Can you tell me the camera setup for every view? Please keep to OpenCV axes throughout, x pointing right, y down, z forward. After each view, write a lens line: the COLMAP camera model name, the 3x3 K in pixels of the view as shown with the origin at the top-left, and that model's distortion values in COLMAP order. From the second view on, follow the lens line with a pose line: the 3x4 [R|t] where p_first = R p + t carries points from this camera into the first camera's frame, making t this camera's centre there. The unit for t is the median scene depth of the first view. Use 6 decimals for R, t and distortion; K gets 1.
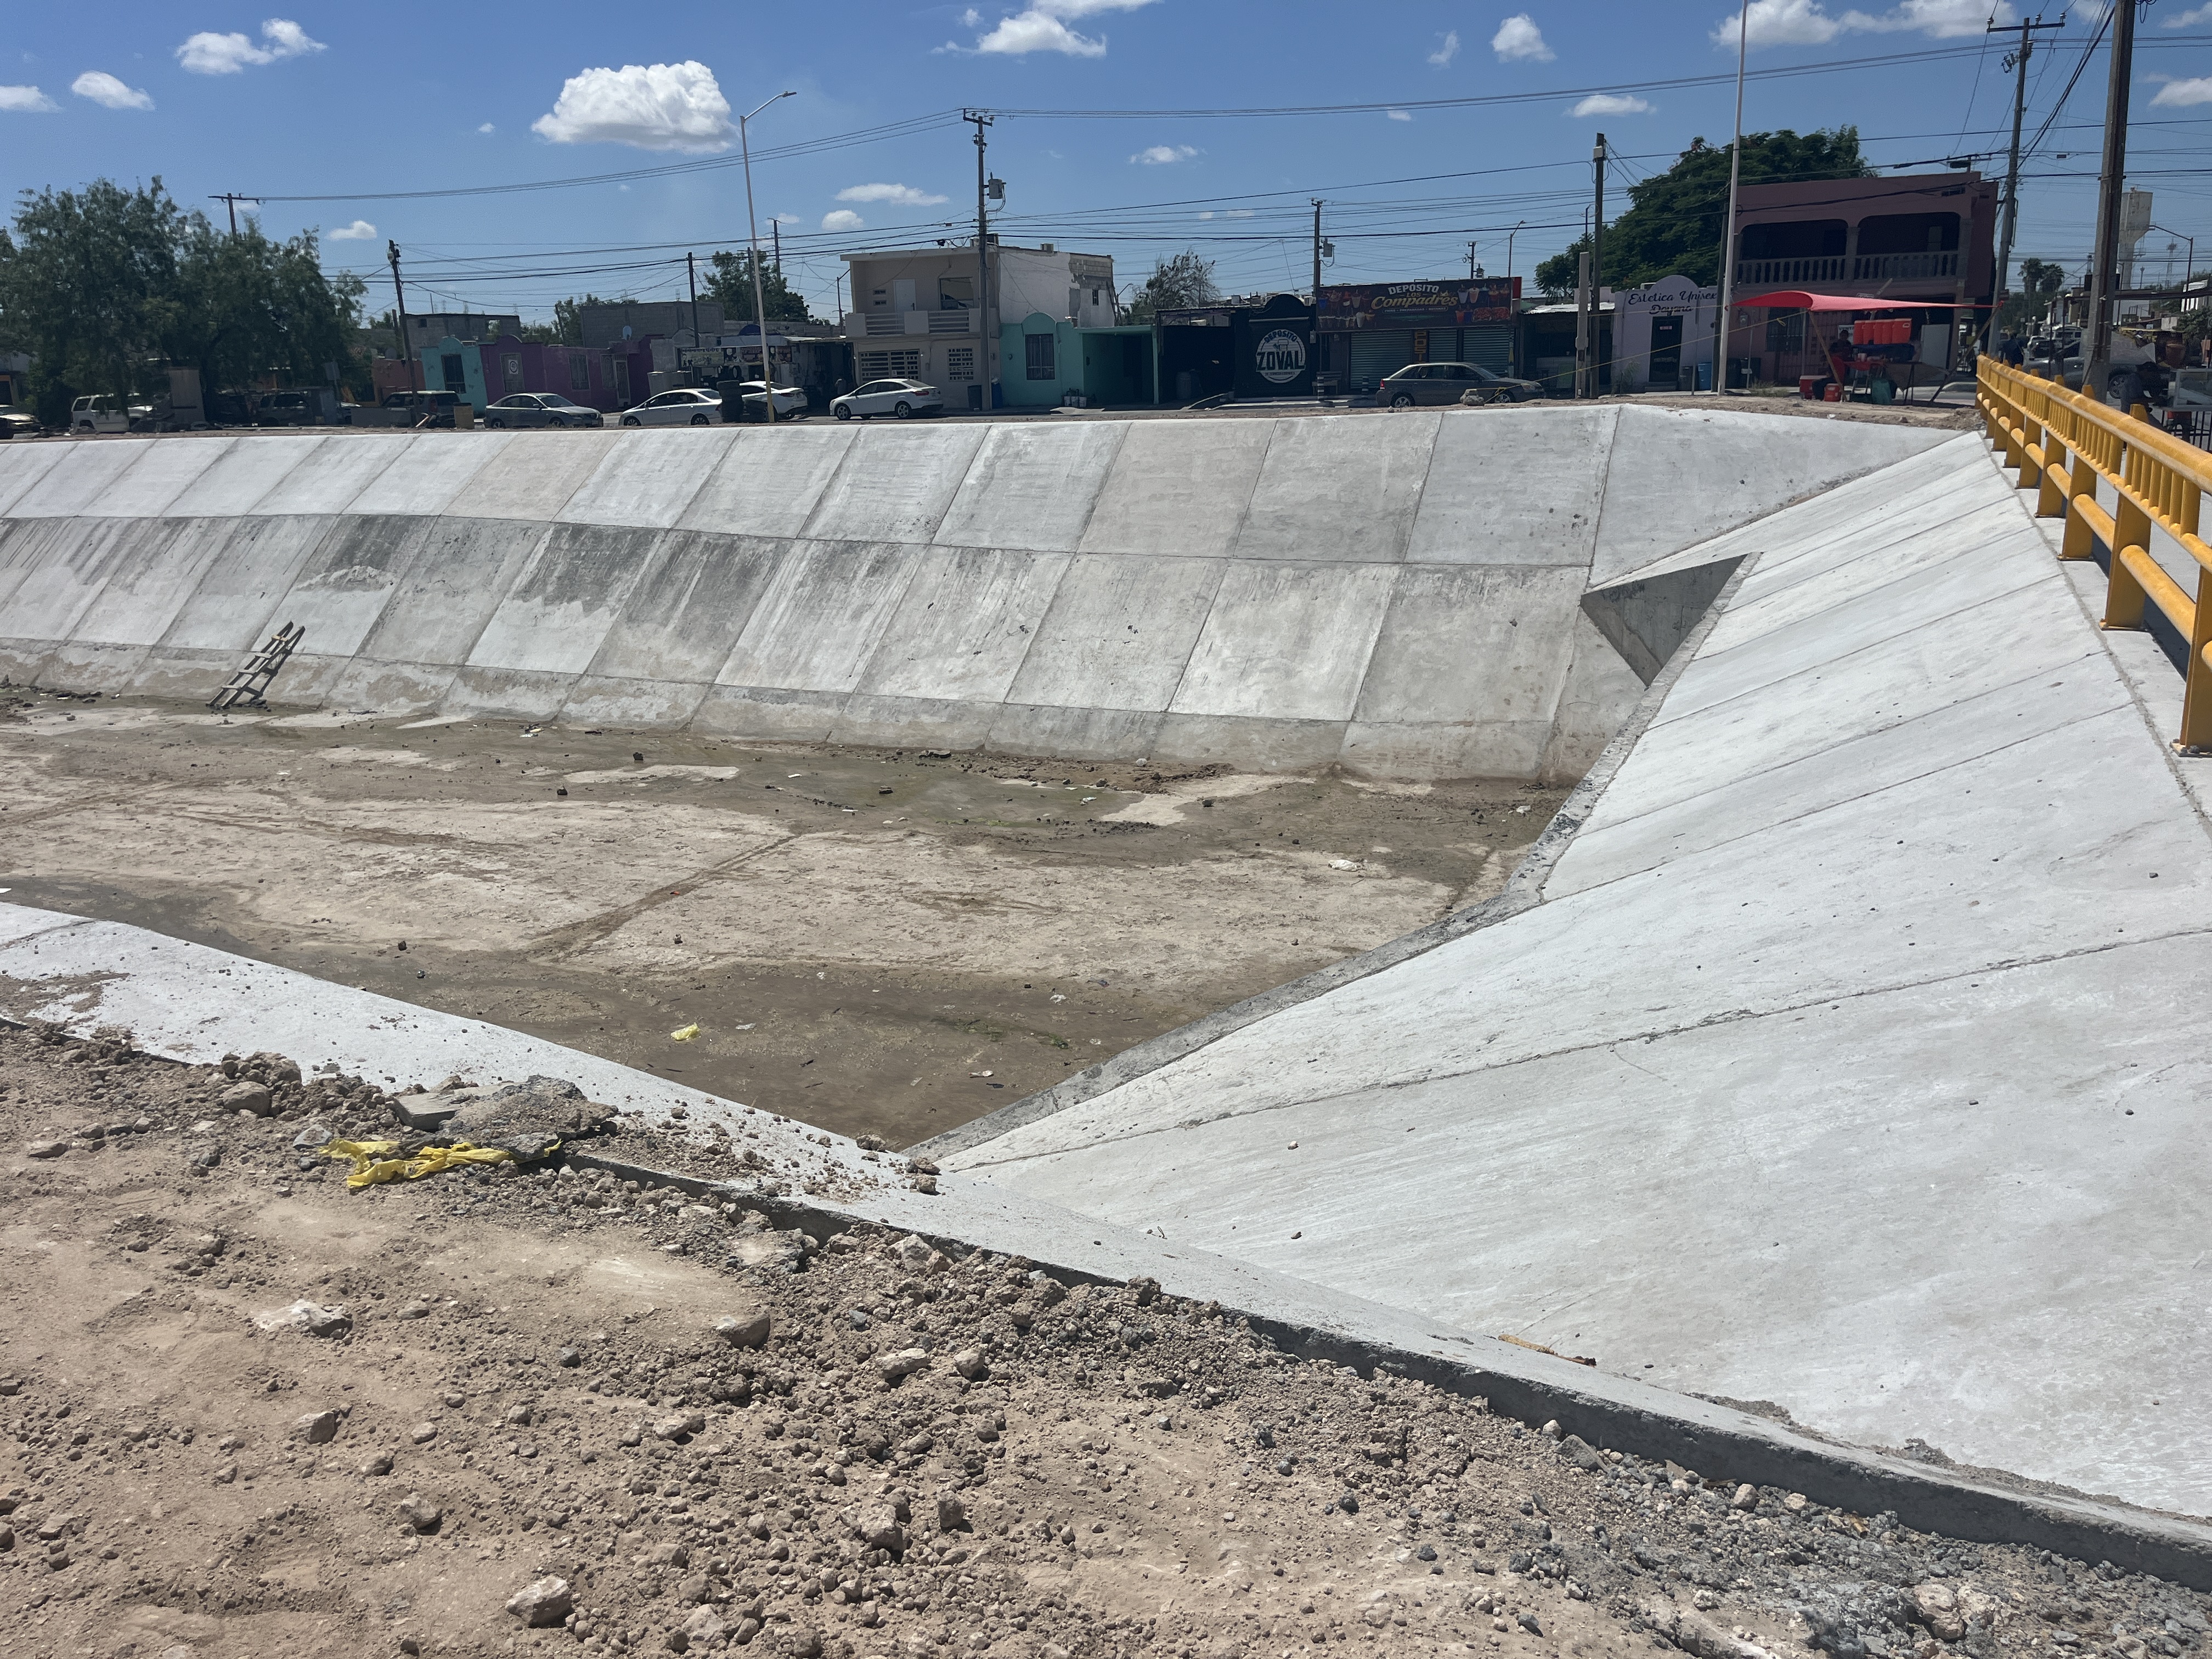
lens RADIAL K [[1676.3, 0, 1090.5], [0, 1676.3, 825.0], [0, 0, 1]] dist [0.071035, -0.099342]
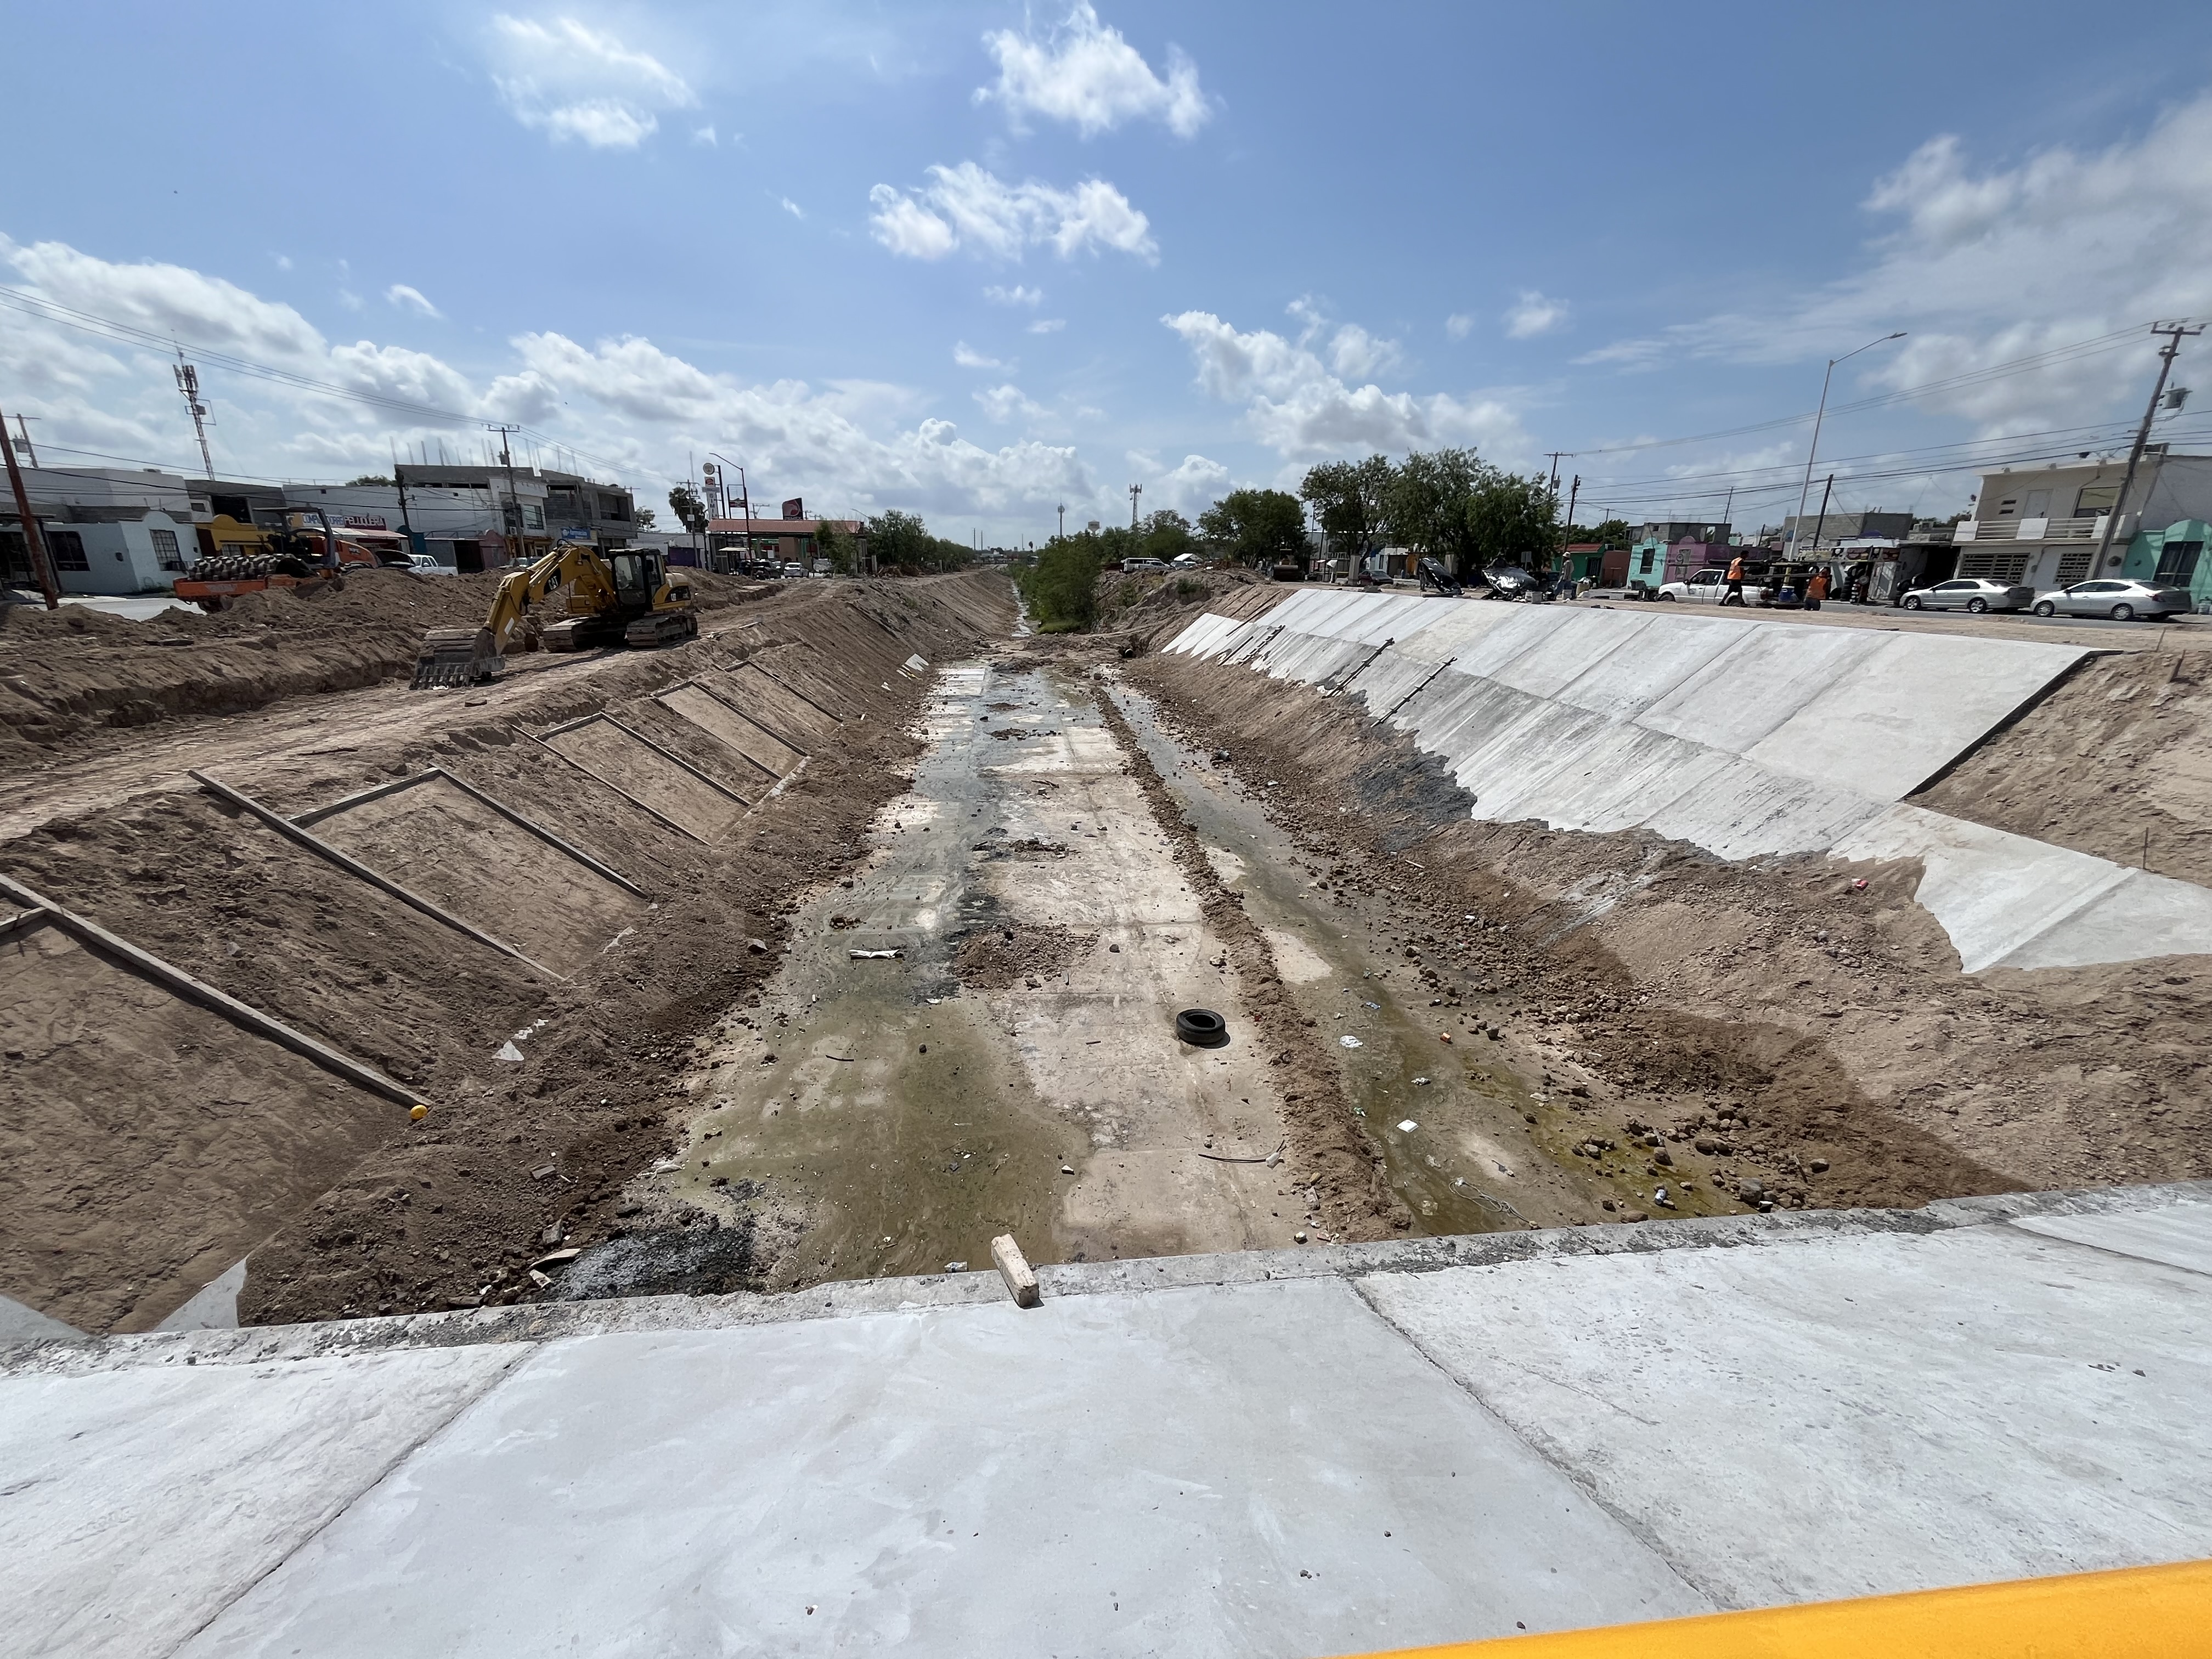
lens RADIAL K [[895.4, 0, 1100.2], [0, 895.4, 829.8], [0, 0, 1]] dist [-0.002947, 0.000847]
pose [[0.516102, 0.280041, -0.809454, 0.225879], [-0.249466, 0.953216, 0.170720, -0.109641], [0.819393, 0.113822, 0.561818, 0.367033]]
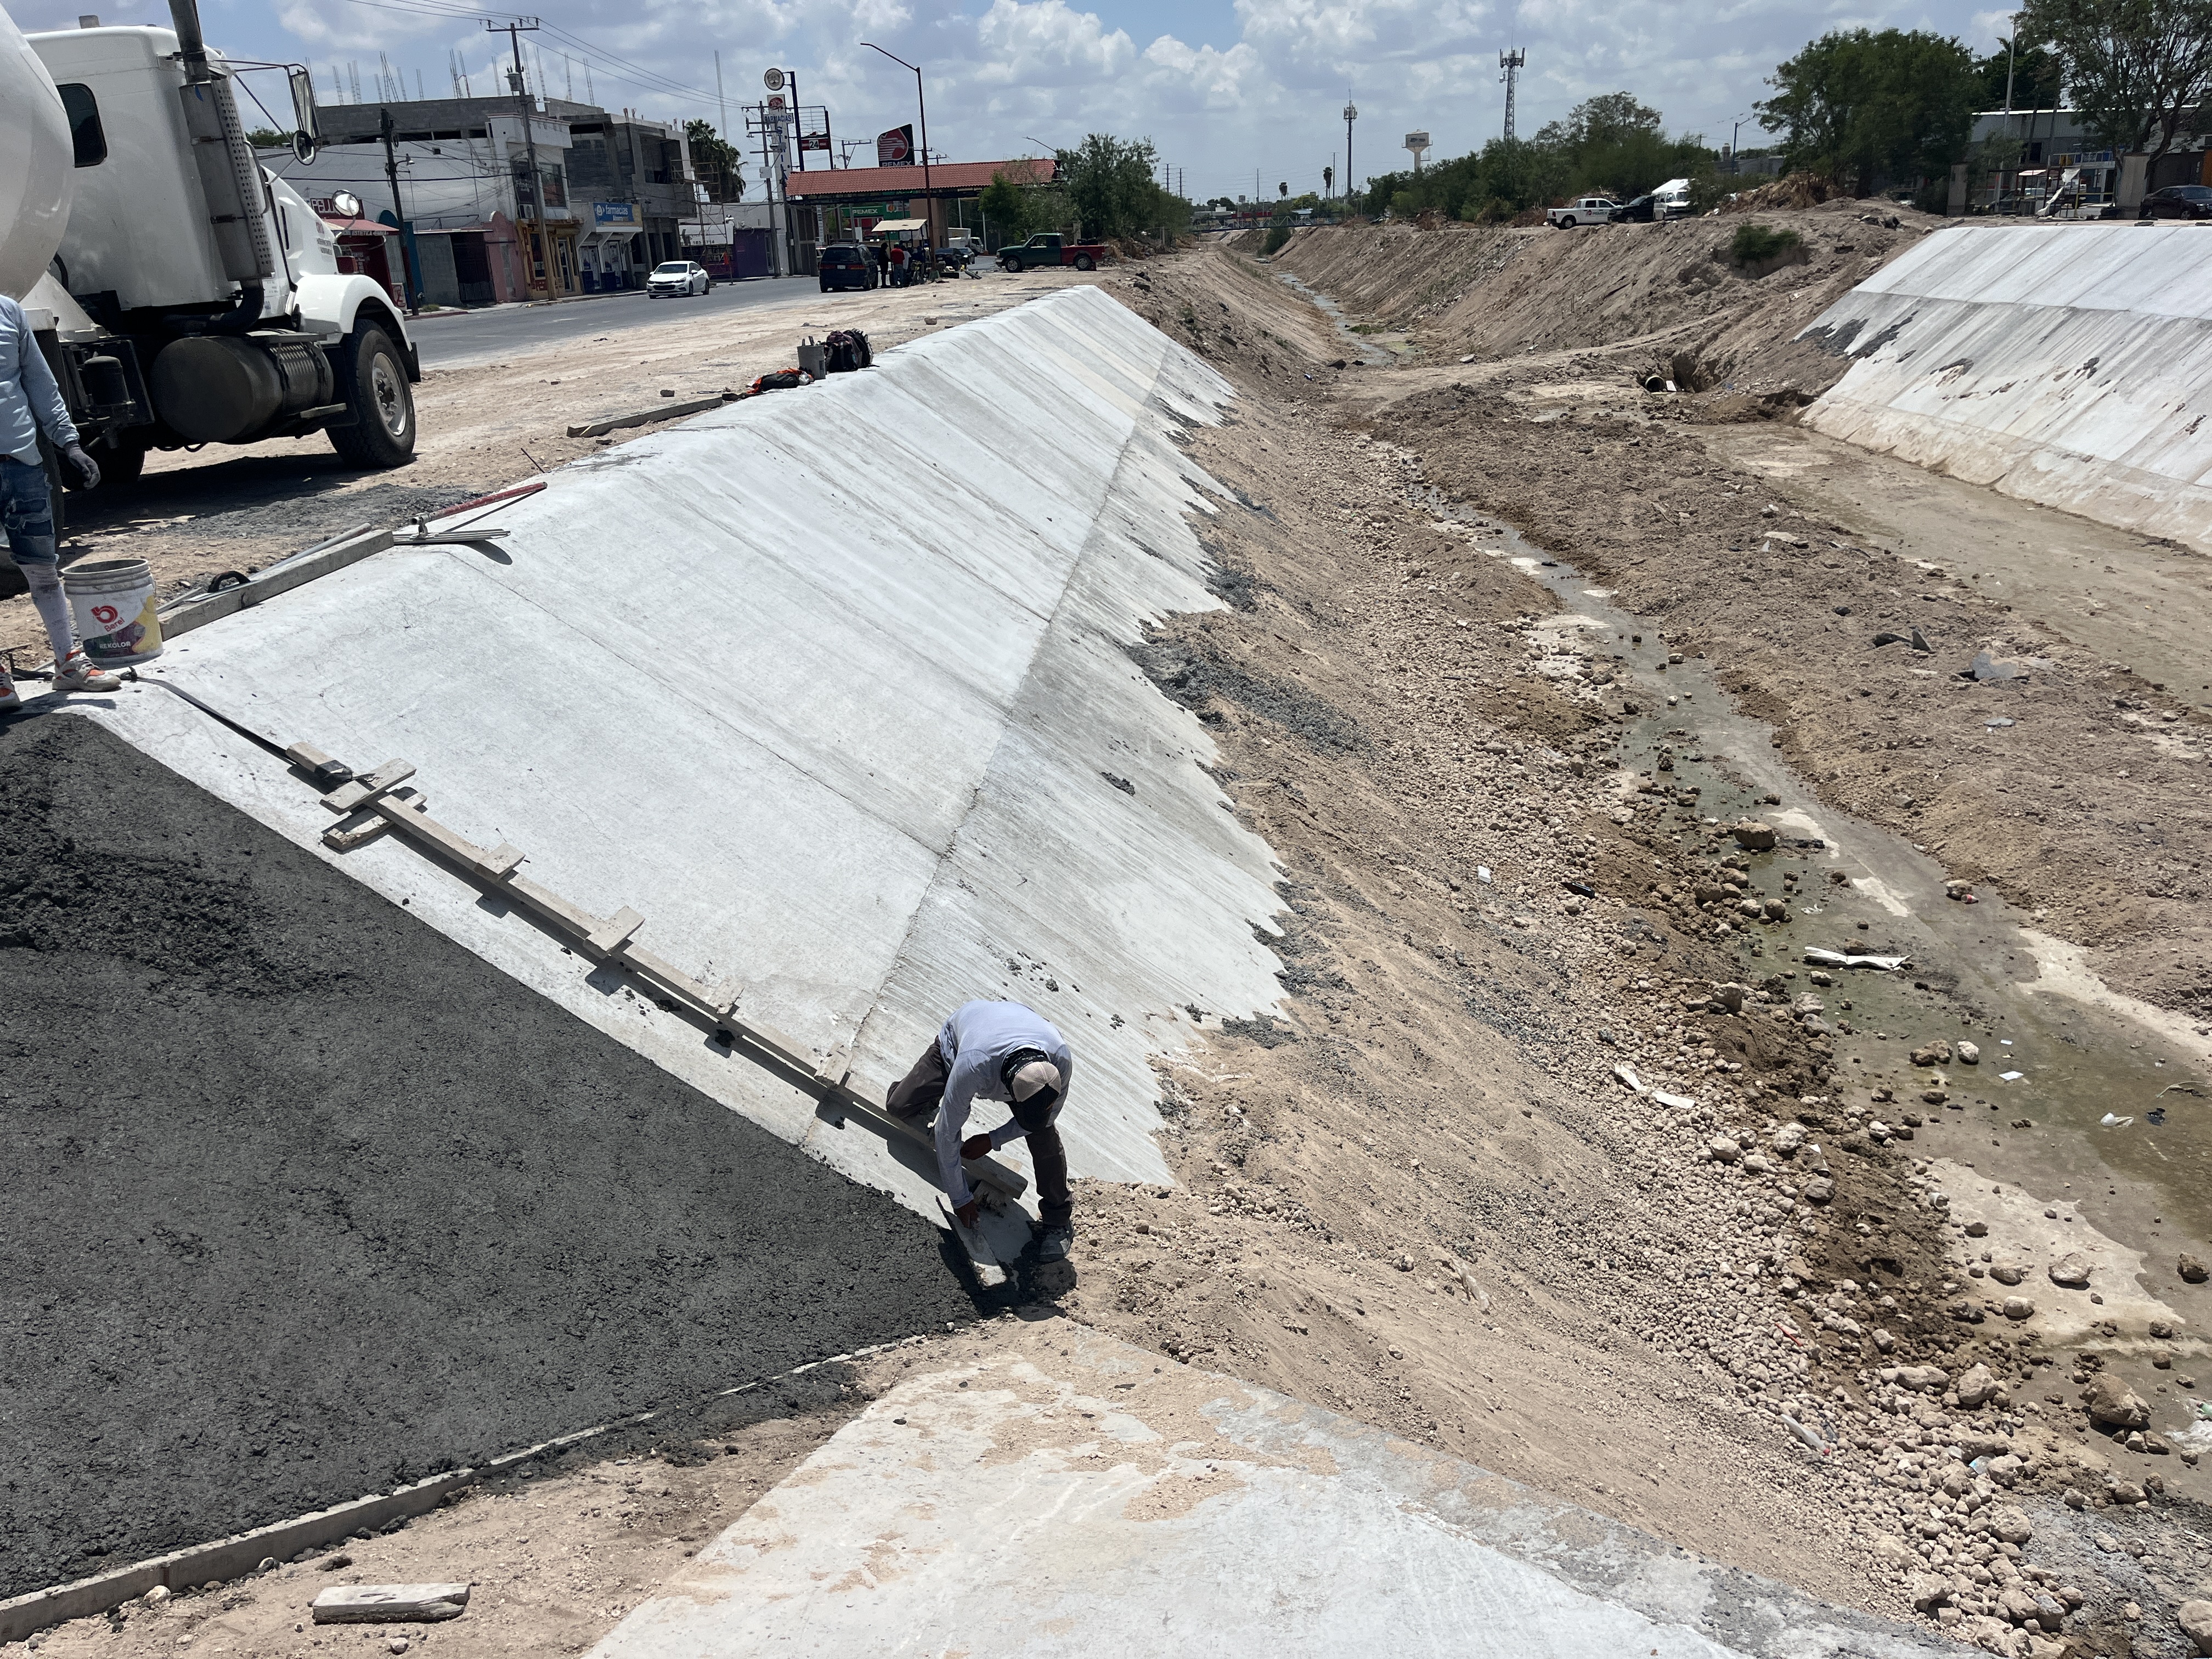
lens RADIAL K [[1676.3, 0, 1090.5], [0, 1676.3, 825.0], [0, 0, 1]] dist [0.071035, -0.099342]
pose [[0.363599, 0.321177, -0.874438, 0.118877], [-0.208281, 0.942951, 0.259736, -0.051198], [0.907973, 0.087689, 0.409751, 0.173514]]
